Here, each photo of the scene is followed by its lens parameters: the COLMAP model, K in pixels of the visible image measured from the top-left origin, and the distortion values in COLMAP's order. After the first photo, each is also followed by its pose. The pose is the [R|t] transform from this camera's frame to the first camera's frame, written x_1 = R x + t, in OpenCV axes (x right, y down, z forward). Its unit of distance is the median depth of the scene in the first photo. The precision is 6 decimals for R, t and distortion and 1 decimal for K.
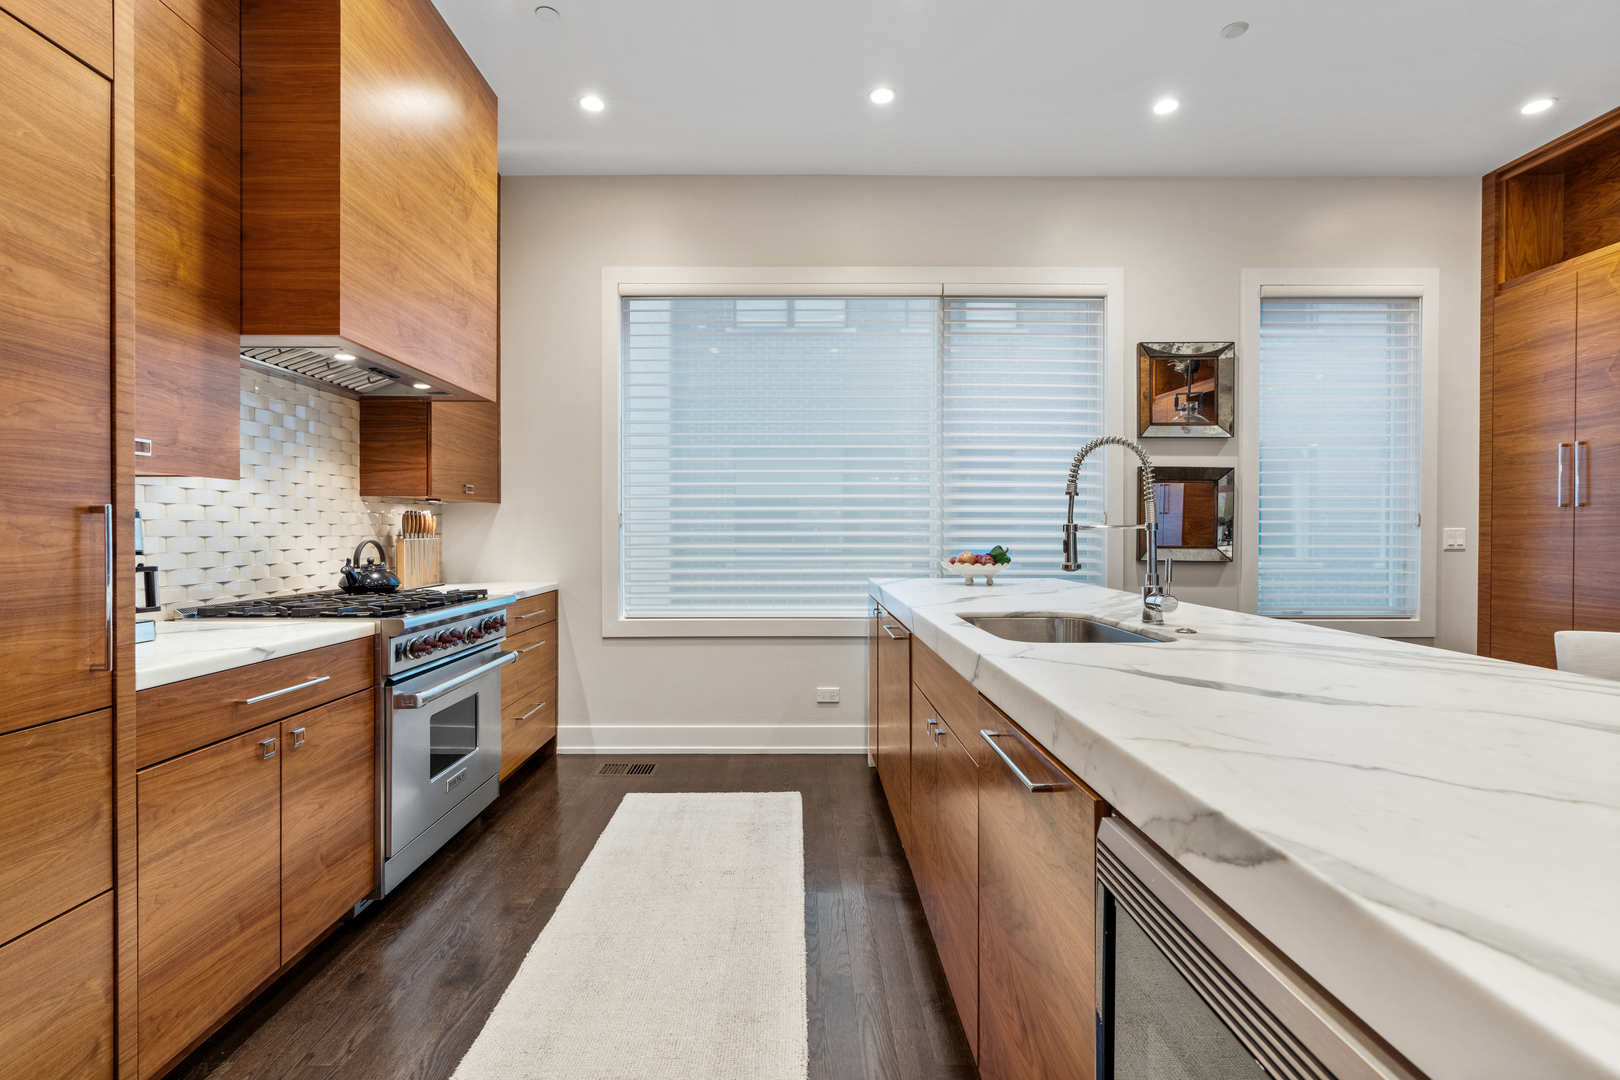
lens RADIAL K [[761.1, 0, 814.3], [0, 761.1, 535.8], [0, 0, 1]] dist [-0.013667, 0.005461]
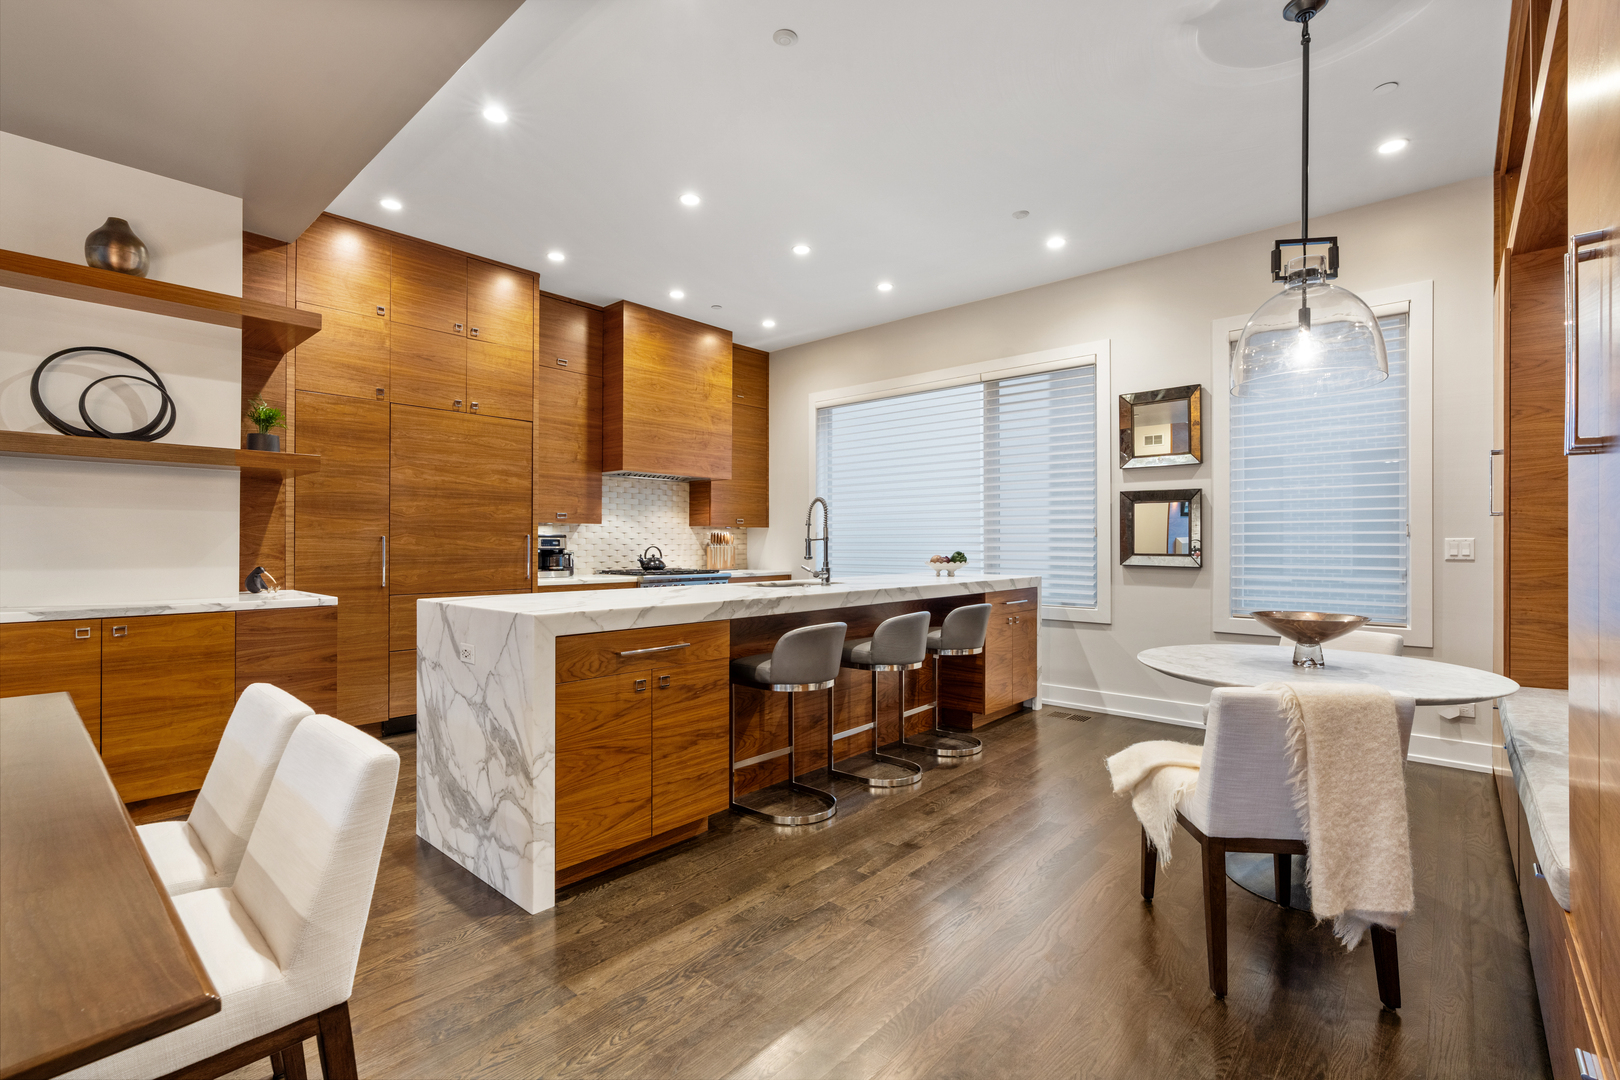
lens RADIAL K [[709.6, 0, 810.0], [0, 709.6, 540.0], [0, 0, 1]] dist [0.000156, 0.000084]
pose [[0.750527, -0.003721, -0.660829, 0.847761], [-0.004006, 0.999940, -0.010181, 0.005325], [0.660827, 0.010289, 0.750467, -0.254024]]
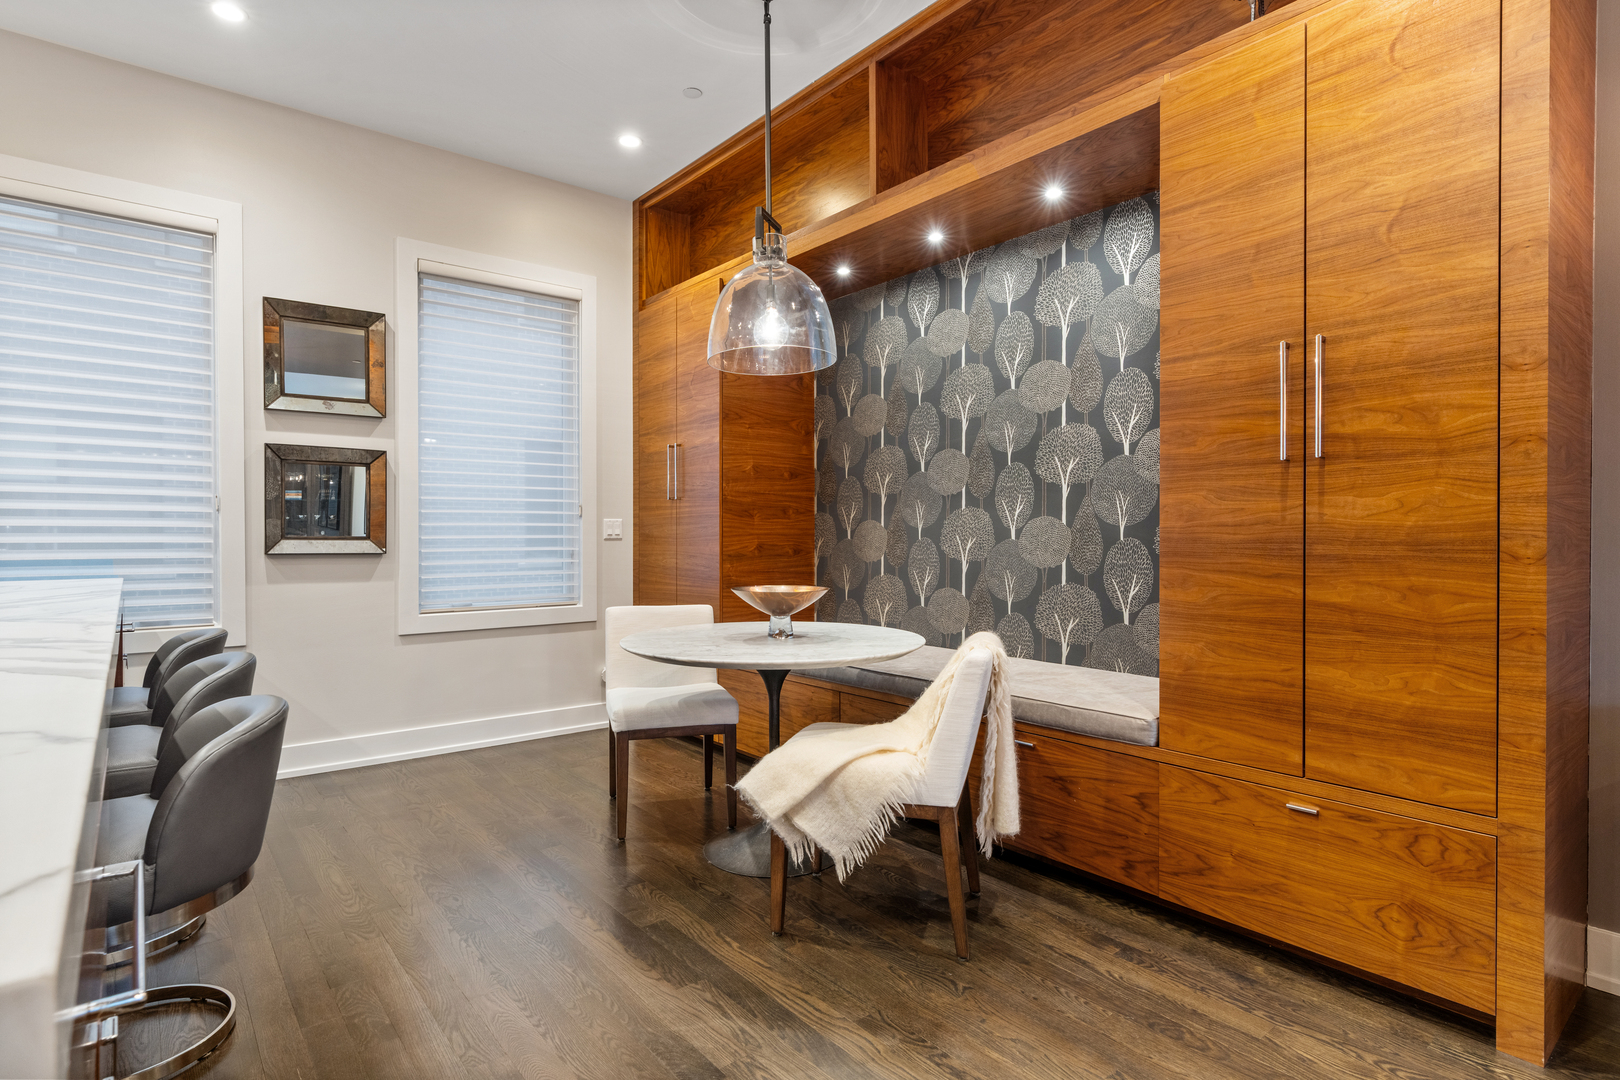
lens RADIAL K [[814.9, 0, 805.7], [0, 814.9, 537.7], [0, 0, 1]] dist [-0.000360, 0.000252]
pose [[0.783043, -0.004816, 0.621949, 0.343859], [0.006676, 0.999977, -0.000661, 0.019747], [-0.621932, 0.004670, 0.783057, -0.091524]]
